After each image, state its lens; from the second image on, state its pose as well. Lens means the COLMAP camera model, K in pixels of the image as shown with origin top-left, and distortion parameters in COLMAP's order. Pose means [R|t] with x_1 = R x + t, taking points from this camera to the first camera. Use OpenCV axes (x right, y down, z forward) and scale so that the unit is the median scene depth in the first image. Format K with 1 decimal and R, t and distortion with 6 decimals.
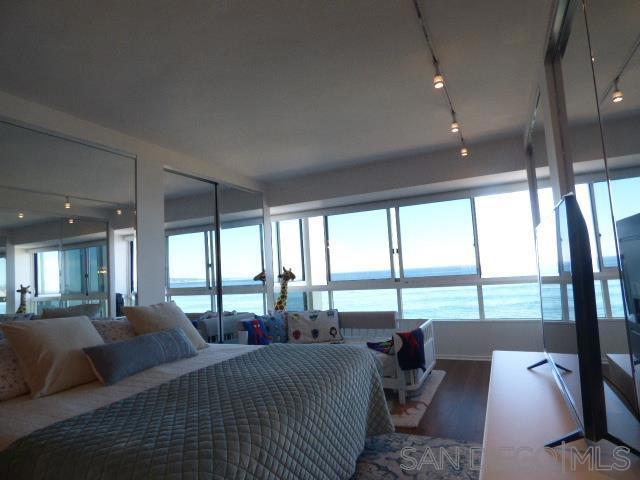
lens RADIAL K [[383.8, 0, 320.0], [0, 383.8, 240.0], [0, 0, 1]] dist [-0.019551, 0.002459]
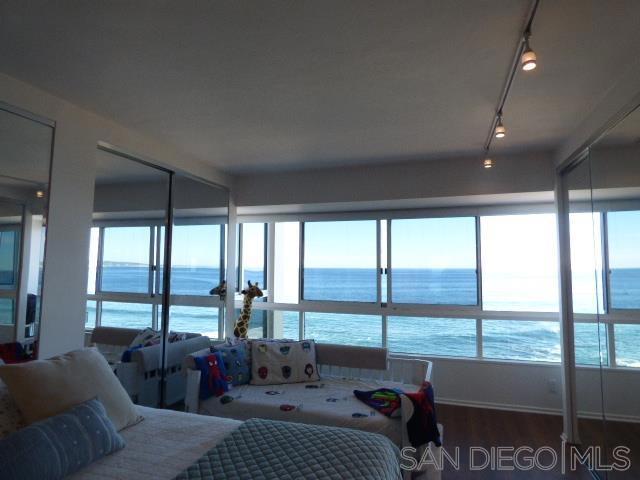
lens RADIAL K [[384.2, 0, 320.1], [0, 384.2, 233.5], [0, 0, 1]] dist [0.017245, 0.001039]
pose [[0.989583, 0.074618, 0.123114, -0.055234], [-0.073846, 0.997211, -0.010827, -0.034280], [-0.123578, 0.001622, 0.992333, 0.170542]]
